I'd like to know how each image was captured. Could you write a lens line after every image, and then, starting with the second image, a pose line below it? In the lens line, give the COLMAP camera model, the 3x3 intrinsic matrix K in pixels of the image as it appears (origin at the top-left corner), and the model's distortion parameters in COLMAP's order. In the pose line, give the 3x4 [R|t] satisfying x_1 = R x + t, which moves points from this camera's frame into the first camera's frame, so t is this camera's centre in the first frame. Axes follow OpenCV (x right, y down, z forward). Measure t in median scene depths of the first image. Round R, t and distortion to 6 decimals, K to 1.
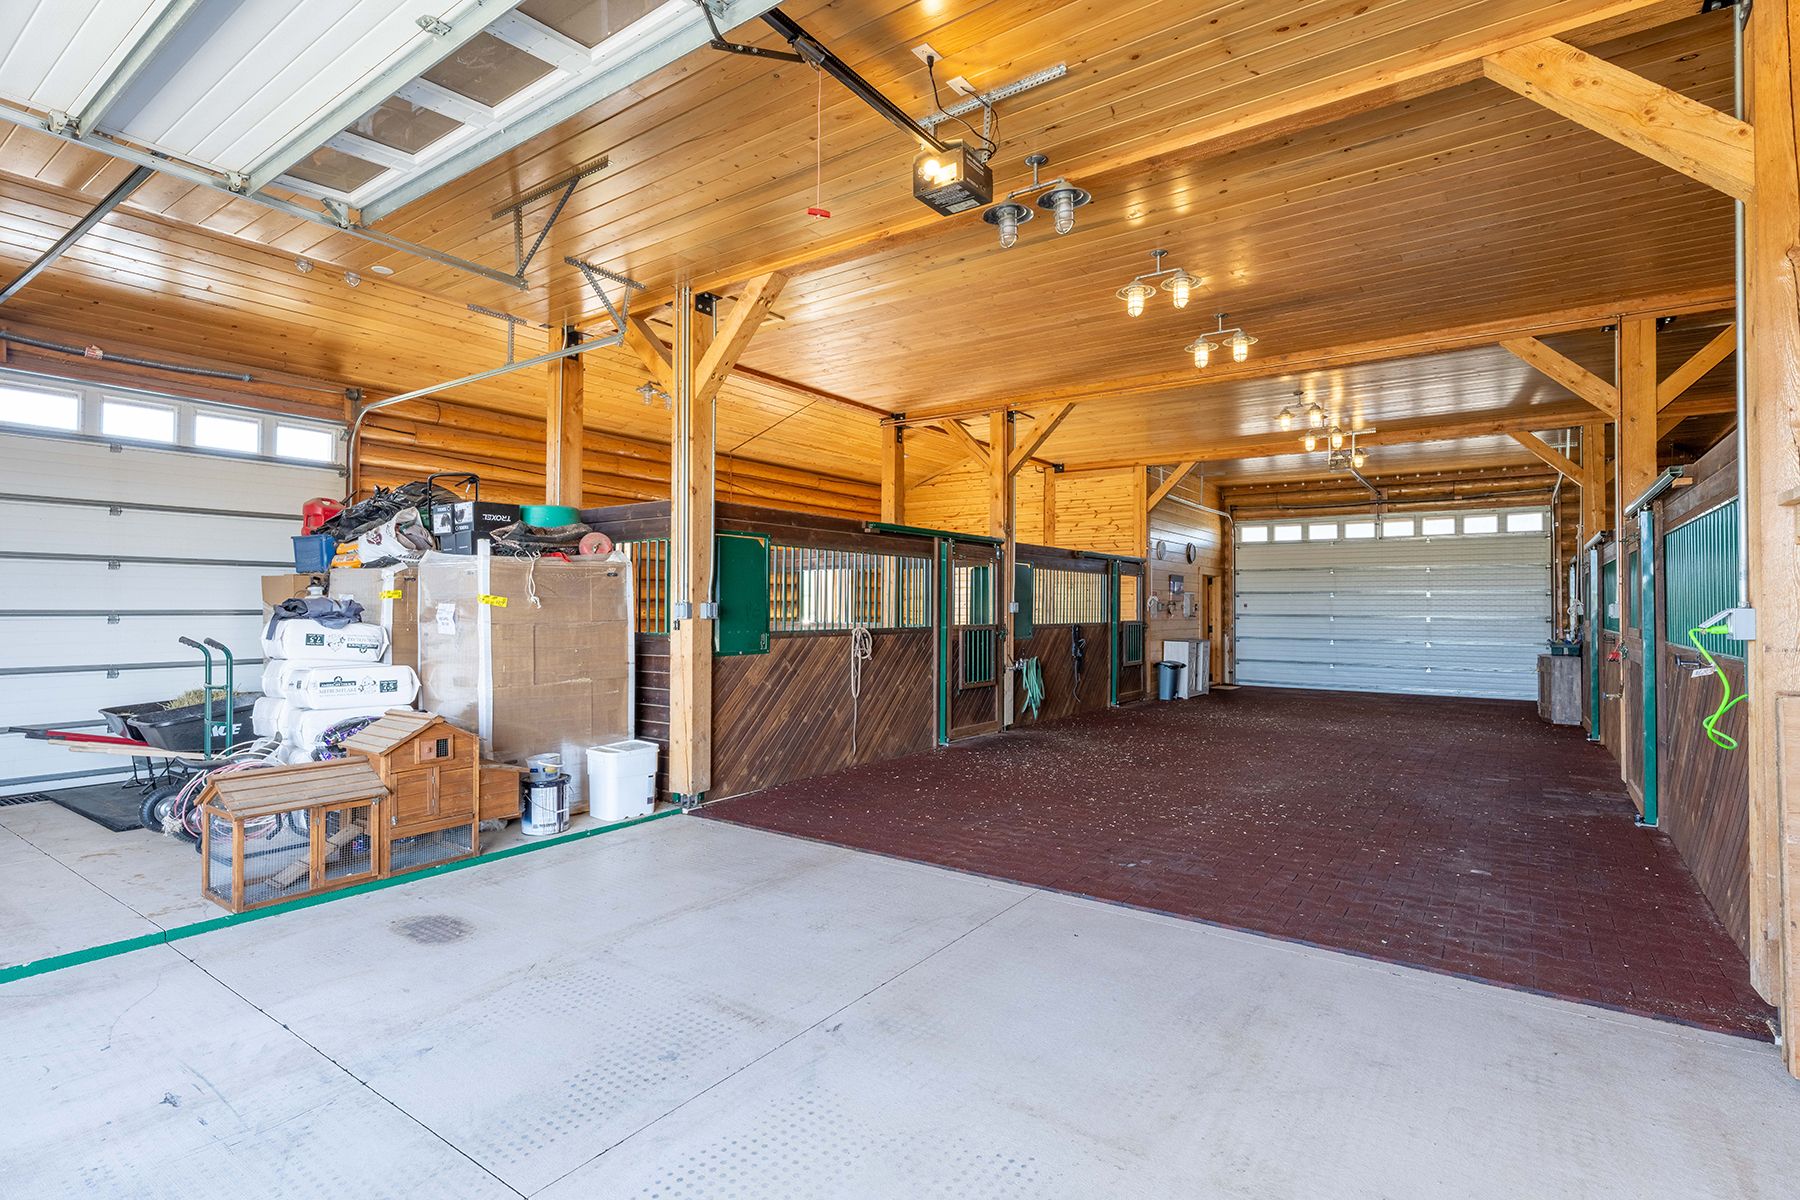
lens RADIAL K [[817.6, 0, 900.0], [0, 817.6, 600.0], [0, 0, 1]] dist [0.001845, 0.000201]
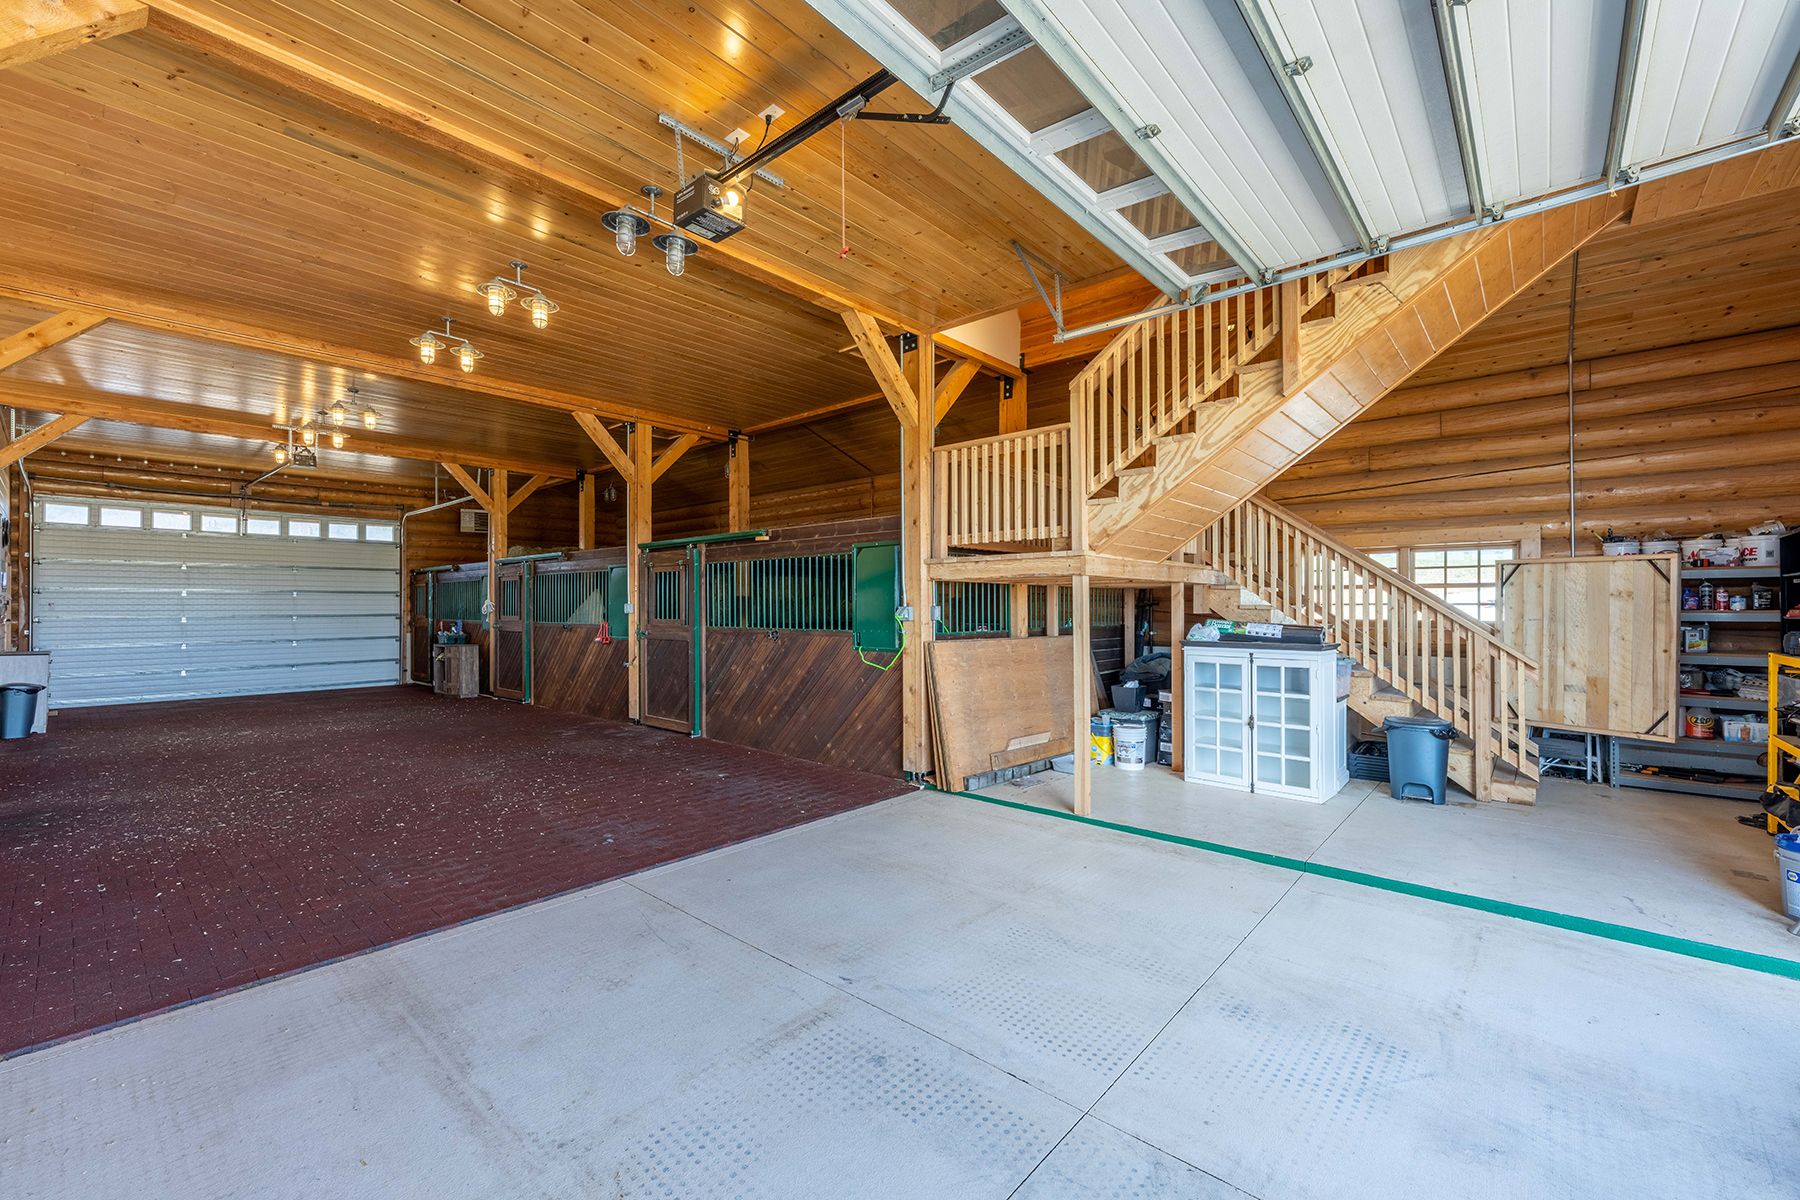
lens RADIAL K [[739.0, 0, 900.0], [0, 739.0, 600.0], [0, 0, 1]] dist [-0.000562, -0.000079]
pose [[0.130095, 0.004373, 0.991492, -0.630539], [-0.005608, 0.999978, -0.003675, -0.000185], [-0.991486, -0.005082, 0.130116, 0.461053]]
